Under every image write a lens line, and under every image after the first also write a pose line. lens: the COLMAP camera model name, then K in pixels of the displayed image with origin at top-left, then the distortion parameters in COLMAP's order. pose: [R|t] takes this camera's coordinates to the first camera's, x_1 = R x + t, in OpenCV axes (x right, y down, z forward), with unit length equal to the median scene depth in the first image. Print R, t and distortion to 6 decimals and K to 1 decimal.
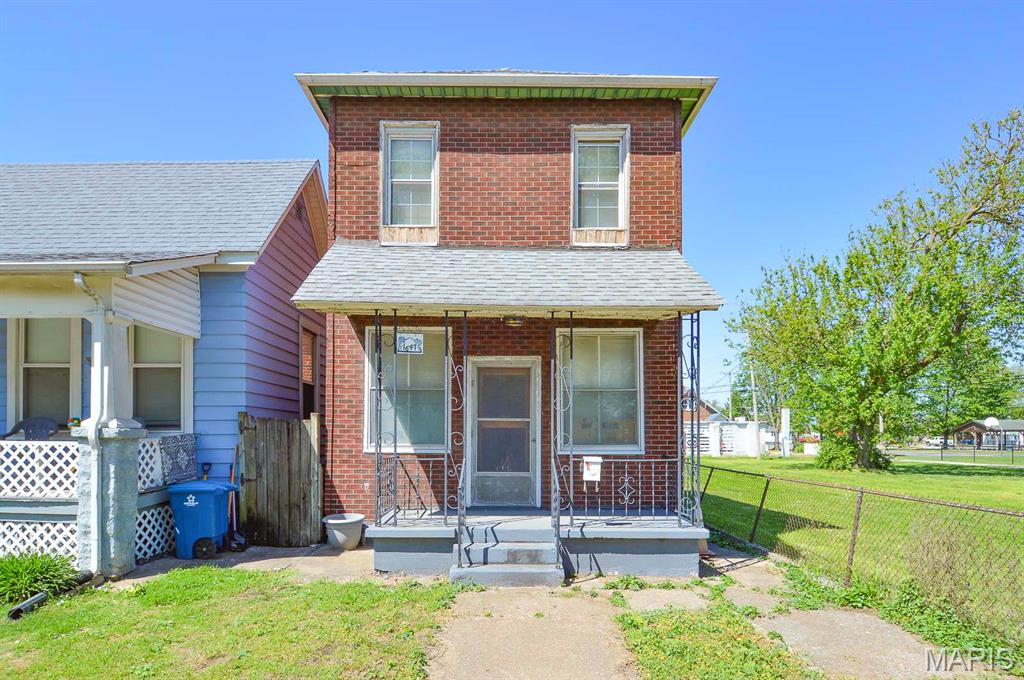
lens RADIAL K [[556.1, 0, 517.3], [0, 556.1, 434.6], [0, 0, 1]] dist [0.006227, -0.005805]
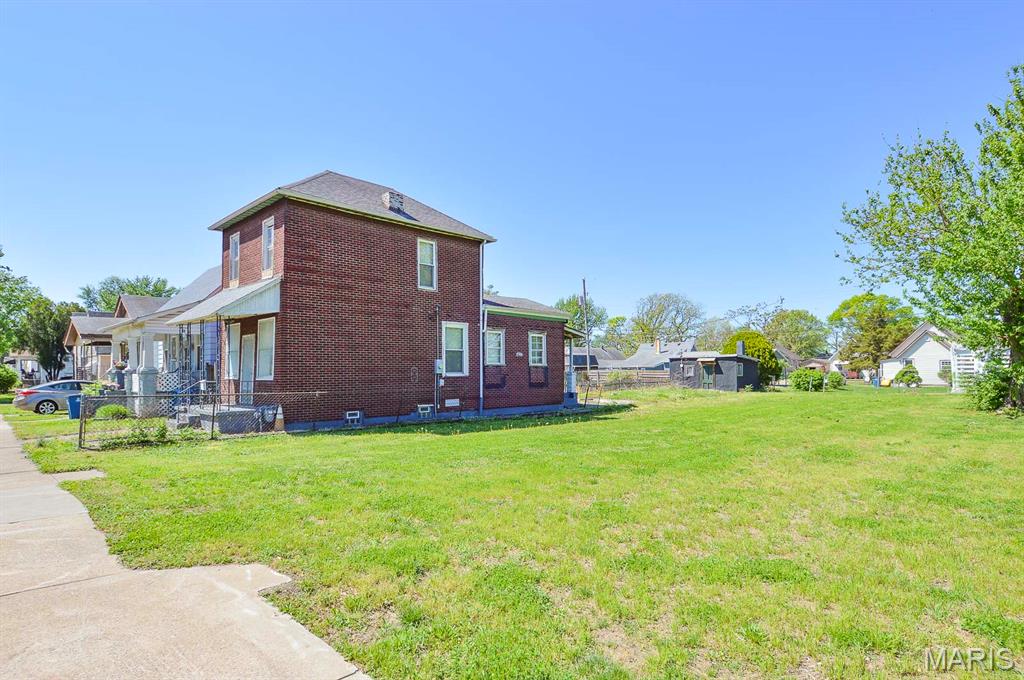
lens RADIAL K [[556.1, 0, 510.6], [0, 556.1, 366.6], [0, 0, 1]] dist [0.006227, -0.005805]
pose [[0.706026, -0.013619, -0.708055, 2.214869], [0.012676, 0.999898, -0.006592, 0.010659], [0.708073, -0.004321, 0.706126, 0.187062]]
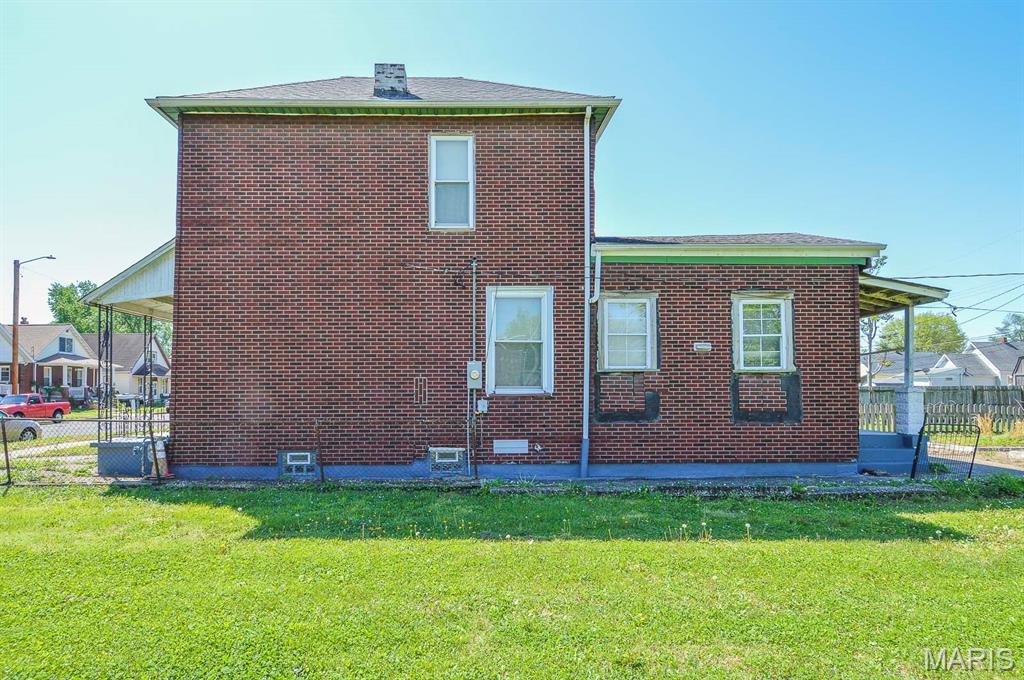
lens RADIAL K [[556.1, 0, 510.0], [0, 556.1, 366.4], [0, 0, 1]] dist [0.006227, -0.005805]
pose [[0.004483, -0.020289, -0.999784, 1.531564], [0.010270, 0.999742, -0.020243, -0.002507], [0.999937, -0.010177, 0.004690, 1.733742]]
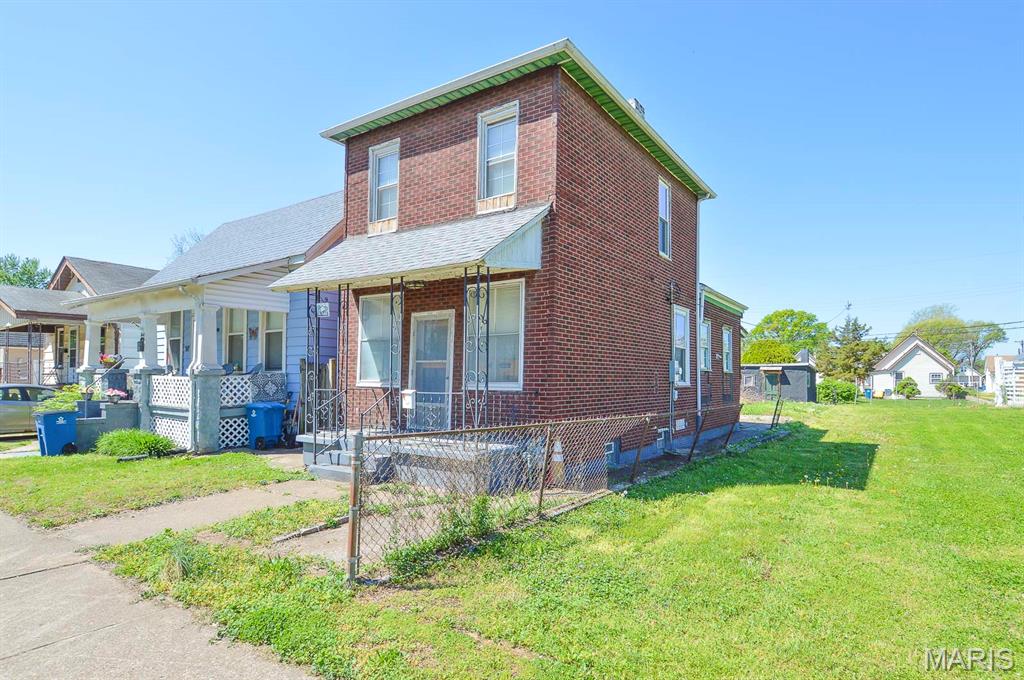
lens RADIAL K [[556.1, 0, 517.3], [0, 556.1, 367.9], [0, 0, 1]] dist [0.006227, -0.005805]
pose [[0.826023, -0.007022, -0.563593, 0.835166], [-0.001949, 0.999881, -0.015315, 0.006404], [0.563633, 0.013749, 0.825911, 0.069293]]
